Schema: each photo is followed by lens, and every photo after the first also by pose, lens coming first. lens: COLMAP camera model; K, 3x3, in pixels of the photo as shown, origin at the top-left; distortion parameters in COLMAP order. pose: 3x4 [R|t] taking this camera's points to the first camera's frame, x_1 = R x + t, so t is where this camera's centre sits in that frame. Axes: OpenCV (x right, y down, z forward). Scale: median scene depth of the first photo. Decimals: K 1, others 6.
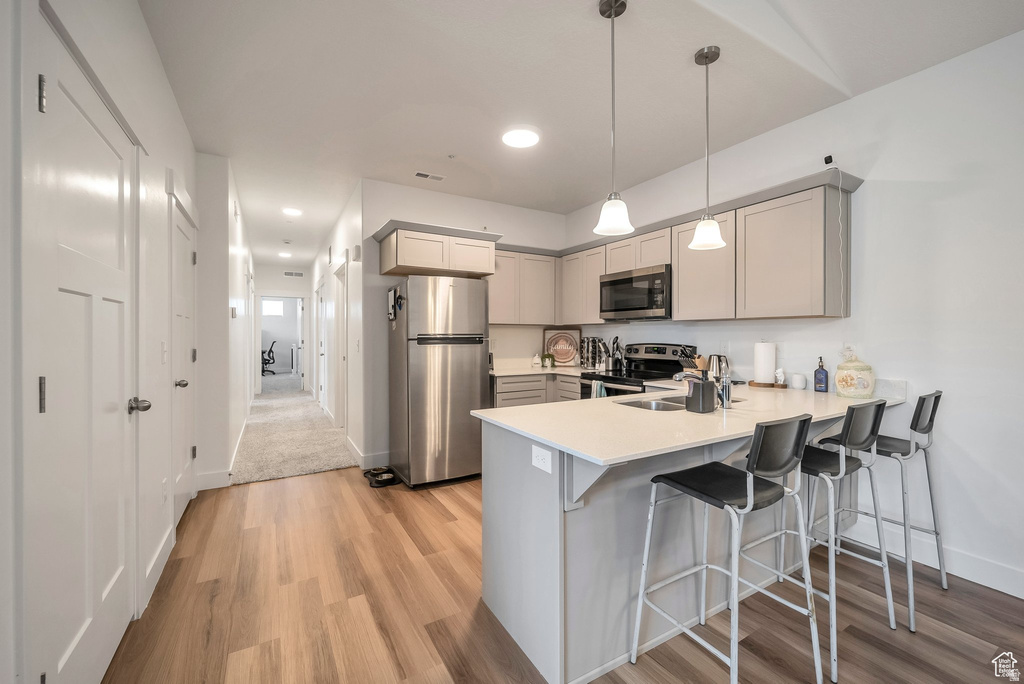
lens RADIAL K [[417.5, 0, 512.6], [0, 417.5, 333.0], [0, 0, 1]] dist [0.000107, 0.000250]
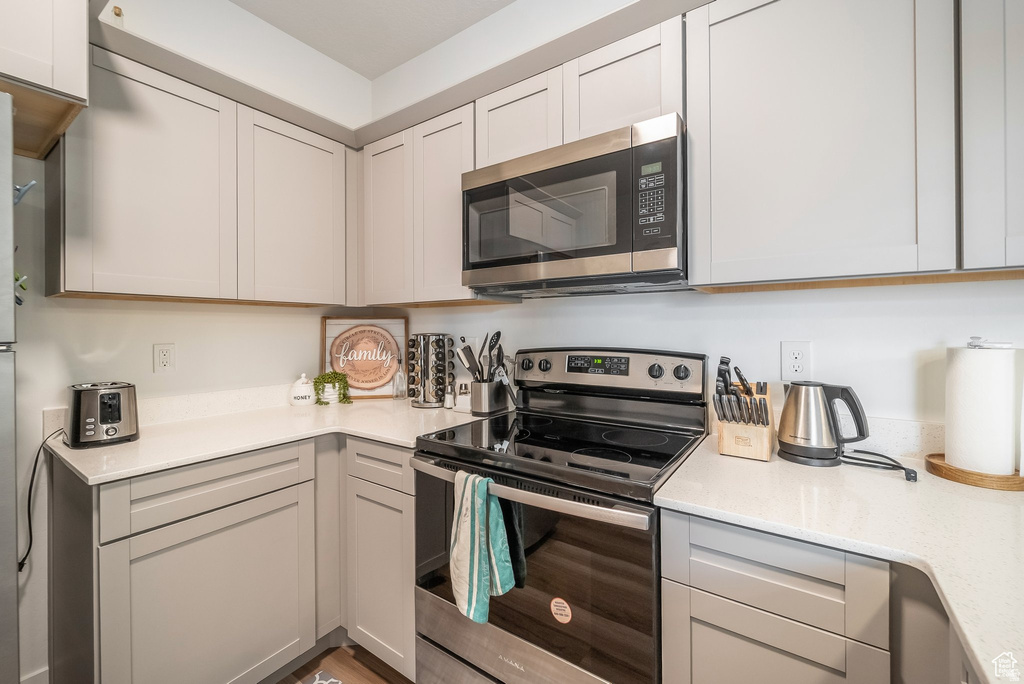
lens RADIAL K [[417.5, 0, 512.6], [0, 417.5, 333.0], [0, 0, 1]] dist [0.000107, 0.000250]
pose [[0.908645, -0.007864, 0.417496, 0.083349], [0.002692, 0.999912, 0.012976, 0.003964], [-0.417561, -0.010667, 0.908586, 0.585032]]
